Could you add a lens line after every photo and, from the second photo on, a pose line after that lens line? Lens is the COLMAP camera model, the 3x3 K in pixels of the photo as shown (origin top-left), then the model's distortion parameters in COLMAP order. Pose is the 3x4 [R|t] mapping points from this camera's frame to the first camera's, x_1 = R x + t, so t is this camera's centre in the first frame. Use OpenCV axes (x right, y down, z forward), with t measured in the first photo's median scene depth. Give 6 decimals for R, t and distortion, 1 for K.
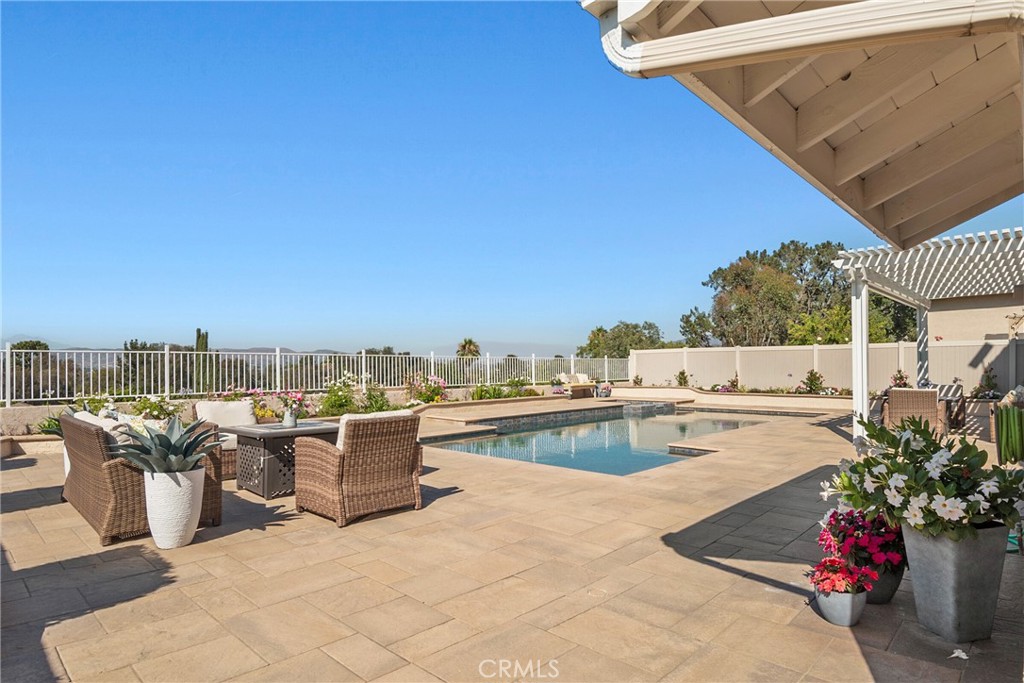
lens RADIAL K [[513.8, 0, 522.7], [0, 513.8, 363.1], [0, 0, 1]] dist [0.001774, -0.015595]
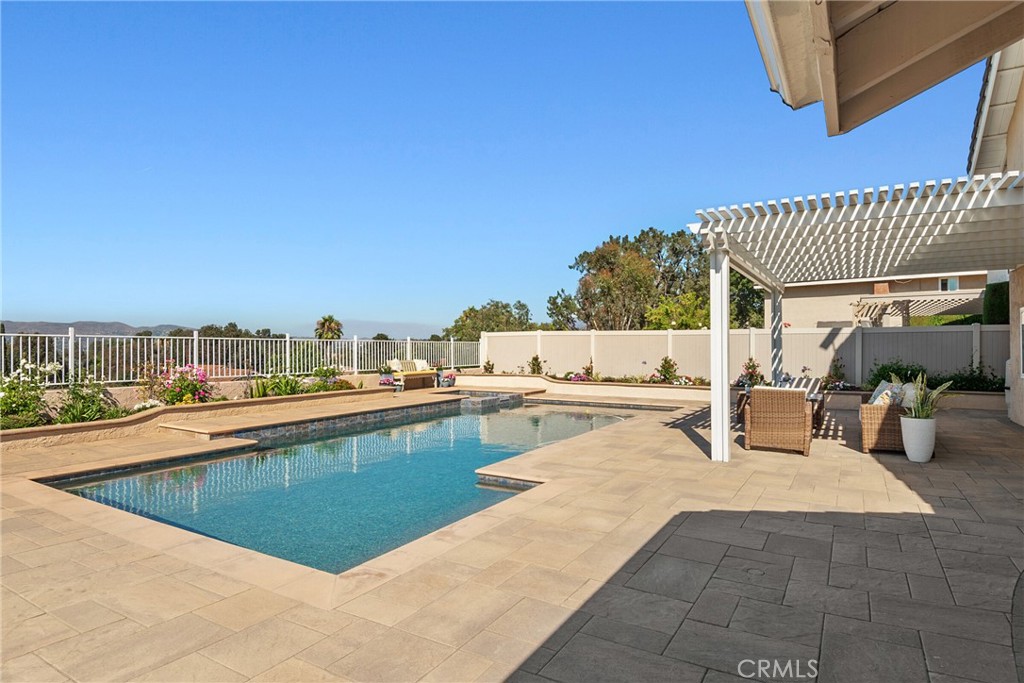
lens RADIAL K [[533.1, 0, 526.9], [0, 533.1, 337.4], [0, 0, 1]] dist [0.046847, -0.052310]
pose [[0.967537, 0.011894, 0.252449, 0.073916], [-0.008722, 0.999868, -0.013679, -0.006184], [-0.252579, 0.011033, 0.967513, 0.125182]]
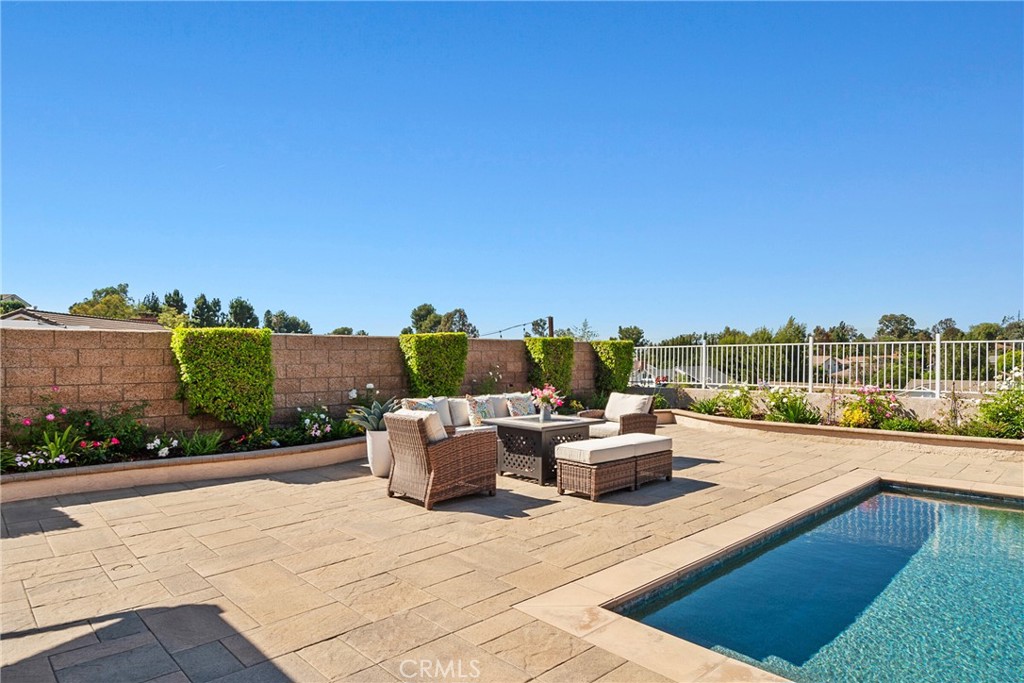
lens RADIAL K [[580.6, 0, 570.2], [0, 580.6, 346.3], [0, 0, 1]] dist [0.041092, -0.047481]
pose [[0.061076, -0.010181, -0.998081, 0.237078], [0.008367, 0.999918, -0.009688, -0.005229], [0.998098, -0.007759, 0.061156, 0.300500]]
